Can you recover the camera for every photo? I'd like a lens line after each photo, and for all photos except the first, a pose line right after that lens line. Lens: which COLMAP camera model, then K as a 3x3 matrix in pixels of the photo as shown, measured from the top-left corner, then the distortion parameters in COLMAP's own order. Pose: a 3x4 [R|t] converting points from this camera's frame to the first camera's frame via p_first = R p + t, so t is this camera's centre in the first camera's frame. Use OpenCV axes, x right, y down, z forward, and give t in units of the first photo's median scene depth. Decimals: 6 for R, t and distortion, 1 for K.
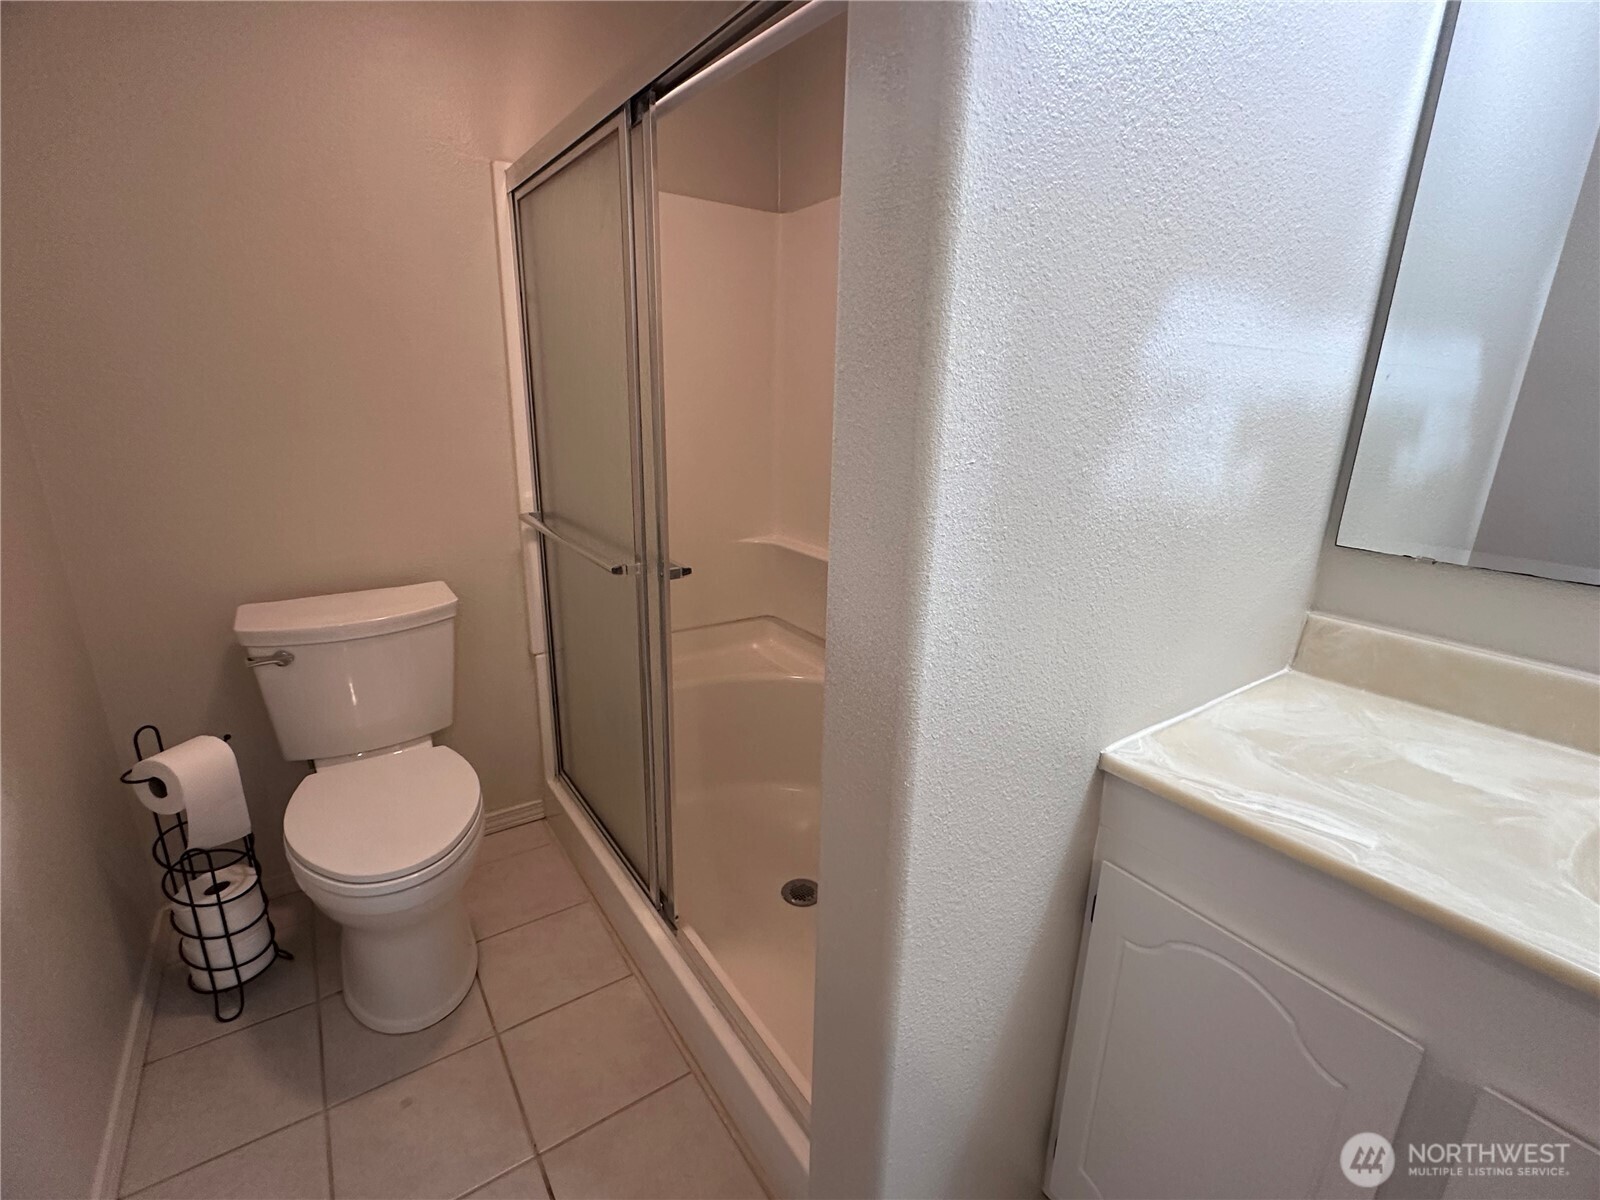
lens RADIAL K [[729.0, 0, 794.4], [0, 729.0, 604.6], [0, 0, 1]] dist [-0.012322, 0.000148]
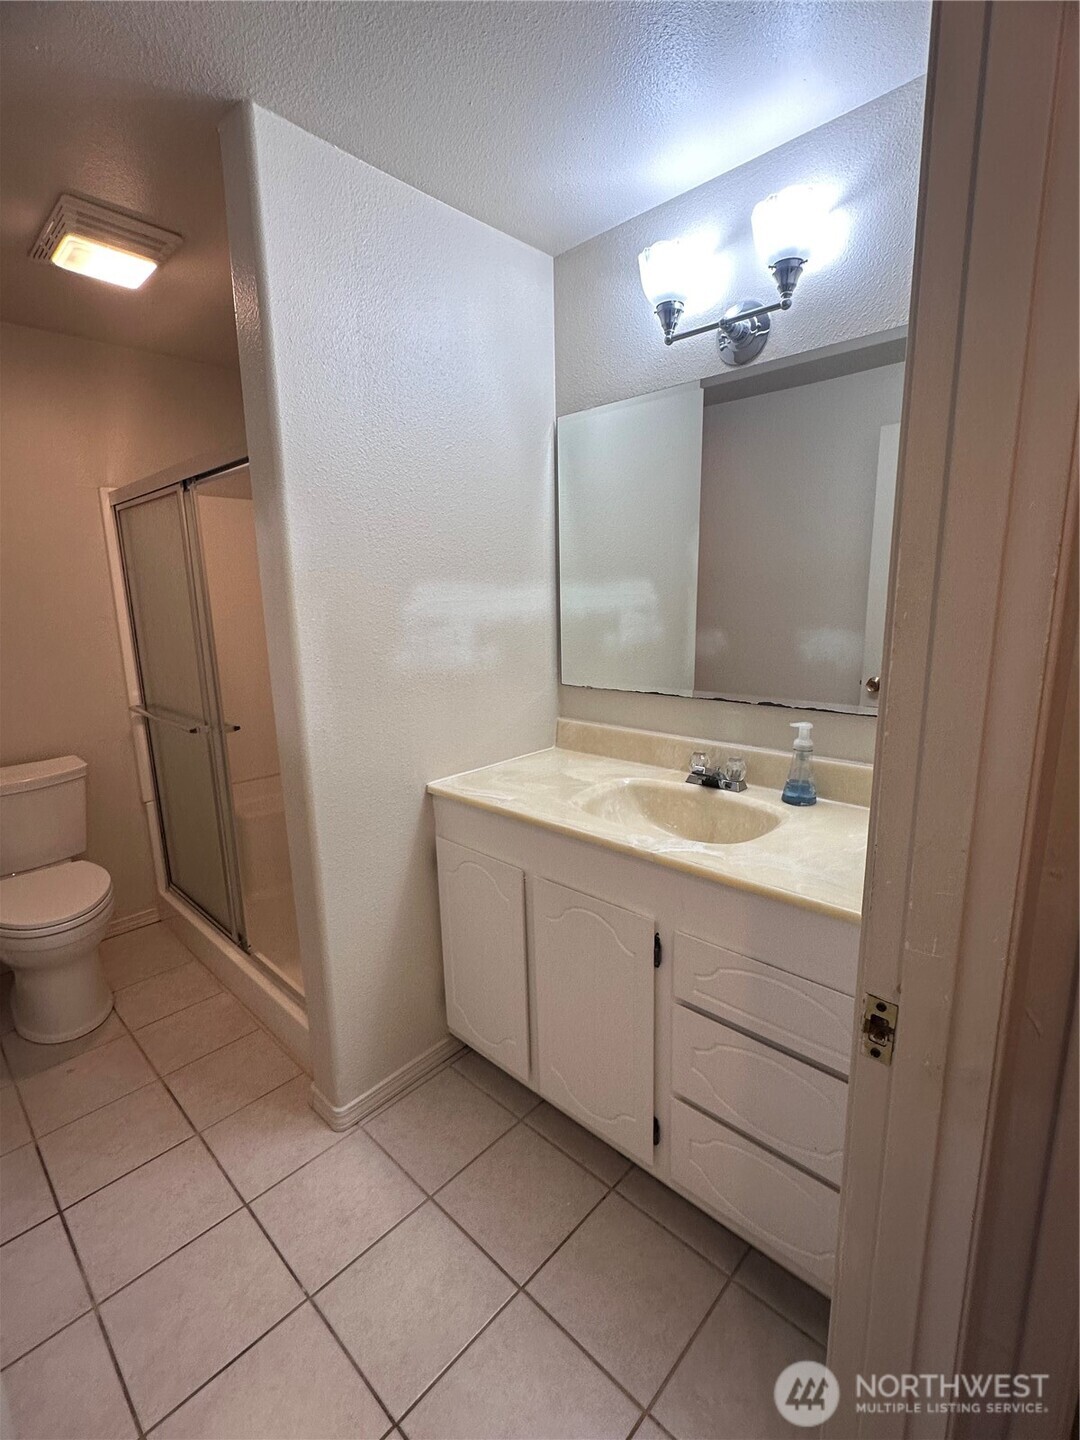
lens RADIAL K [[656.1, 0, 547.0], [0, 656.1, 717.3], [0, 0, 1]] dist [-0.012322, 0.000148]
pose [[0.975056, -0.083027, 0.205846, 0.219387], [0.101819, 0.991382, -0.082432, 0.114846], [-0.197228, 0.101335, 0.975106, -0.574448]]
